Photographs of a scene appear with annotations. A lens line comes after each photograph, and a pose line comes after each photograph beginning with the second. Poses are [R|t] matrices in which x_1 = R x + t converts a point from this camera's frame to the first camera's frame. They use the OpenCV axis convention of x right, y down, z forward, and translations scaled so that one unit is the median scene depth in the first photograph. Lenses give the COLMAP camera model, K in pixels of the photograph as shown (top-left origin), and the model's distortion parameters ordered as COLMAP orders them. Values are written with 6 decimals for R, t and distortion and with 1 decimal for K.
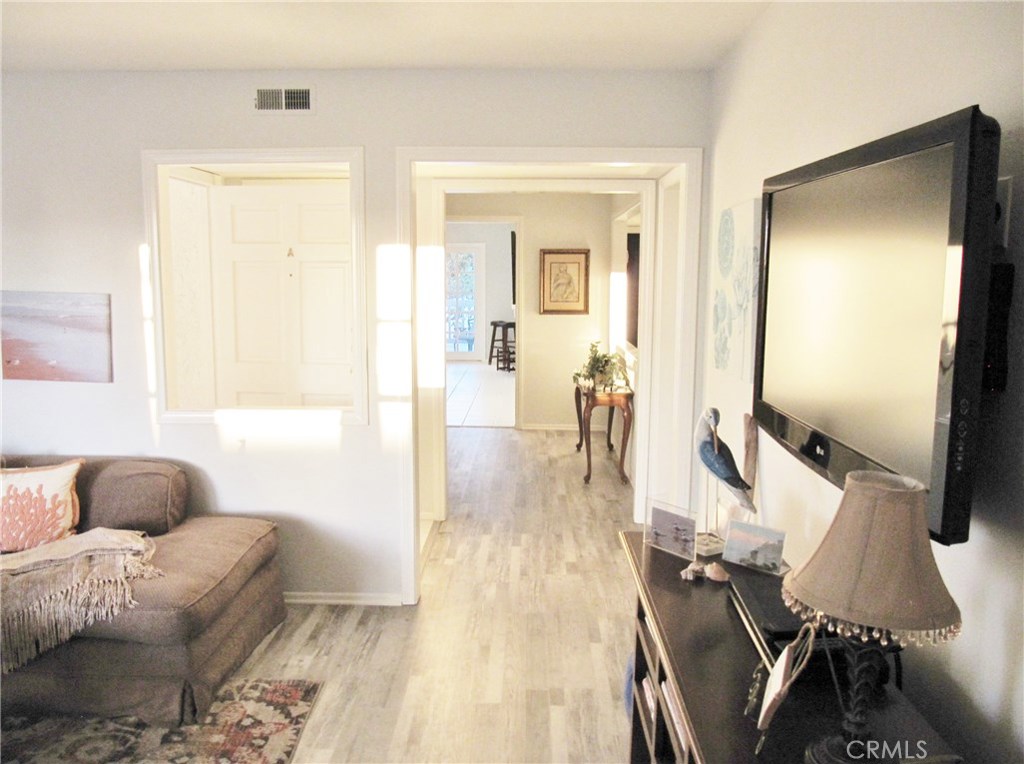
lens RADIAL K [[854.3, 0, 510.7], [0, 854.3, 385.2], [0, 0, 1]] dist [-0.062435, 0.038356]
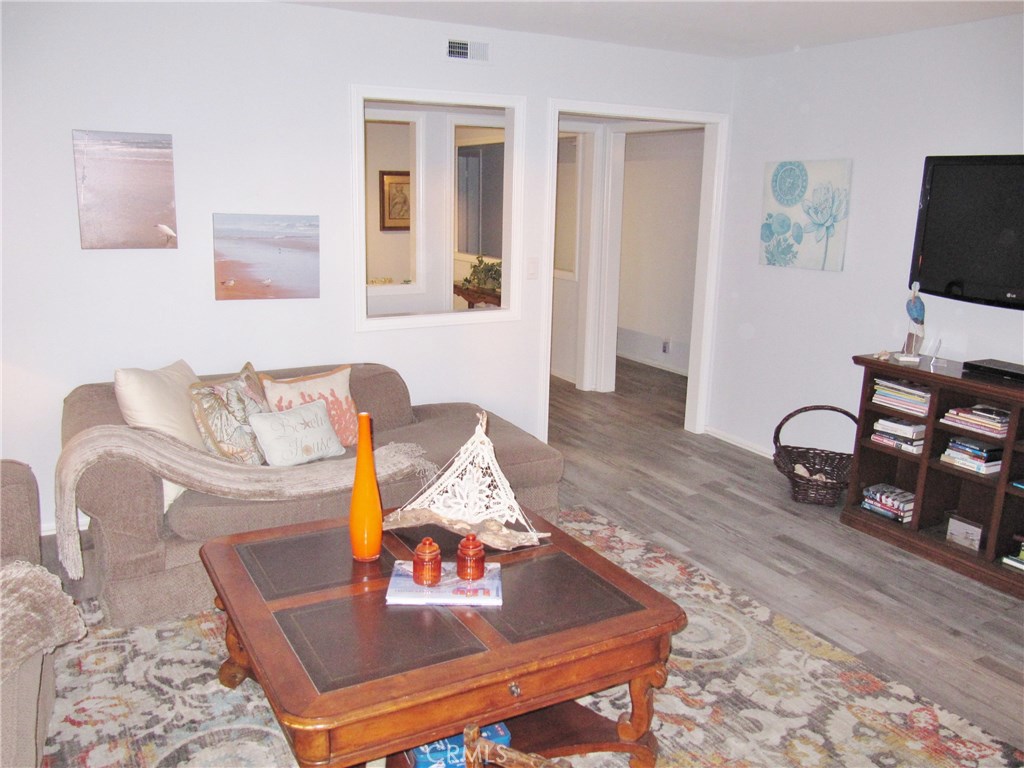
lens RADIAL K [[854.3, 0, 503.5], [0, 854.3, 388.6], [0, 0, 1]] dist [-0.062435, 0.038356]
pose [[0.854812, -0.106000, 0.507996, -0.849678], [0.052891, 0.991614, 0.117914, -0.003643], [-0.516235, -0.073926, 0.853250, -0.076218]]
